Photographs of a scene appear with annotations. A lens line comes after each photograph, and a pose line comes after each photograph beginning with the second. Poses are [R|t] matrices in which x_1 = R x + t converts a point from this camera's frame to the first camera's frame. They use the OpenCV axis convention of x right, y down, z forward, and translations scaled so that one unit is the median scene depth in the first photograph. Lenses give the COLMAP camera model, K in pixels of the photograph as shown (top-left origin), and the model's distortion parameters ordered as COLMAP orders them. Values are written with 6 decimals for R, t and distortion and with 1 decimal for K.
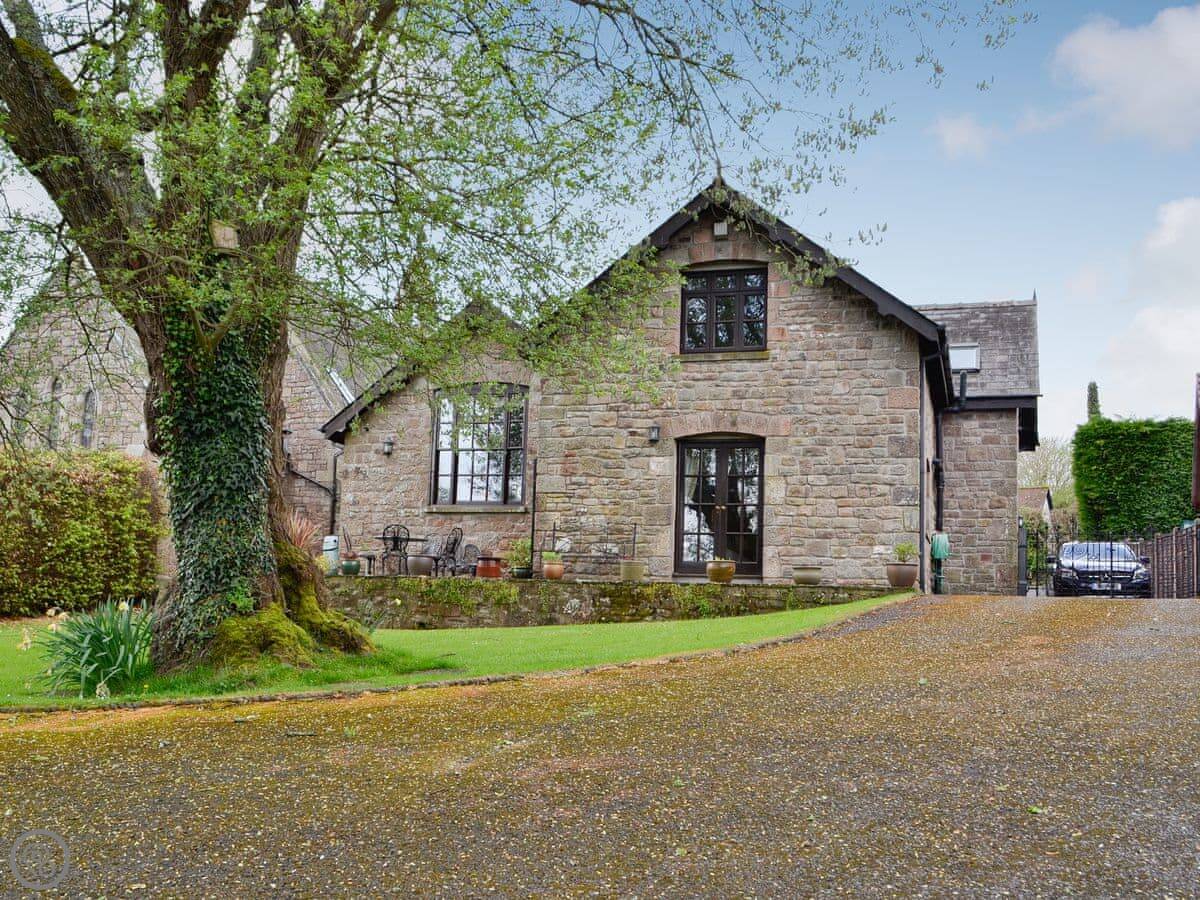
lens RADIAL K [[1509.8, 0, 412.9], [0, 1509.8, 452.1], [0, 0, 1]] dist [-0.019077, 0.008062]
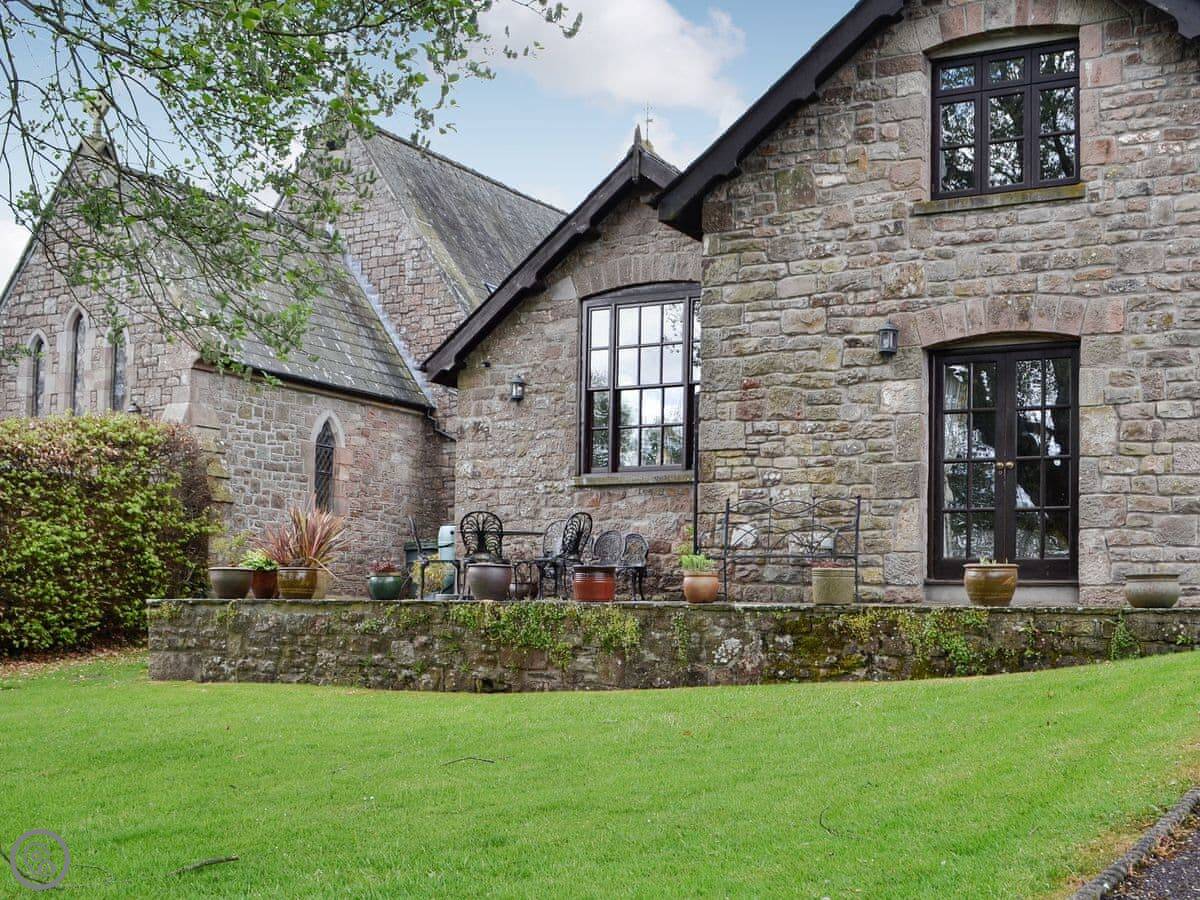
lens RADIAL K [[1567.5, 0, 601.7], [0, 1567.5, 554.4], [0, 0, 1]] dist [-0.054602, 0.001263]
pose [[0.993470, -0.033269, -0.109132, 0.113238], [0.043064, 0.995130, 0.088661, 0.011317], [0.105651, -0.092782, 0.990065, 0.384238]]
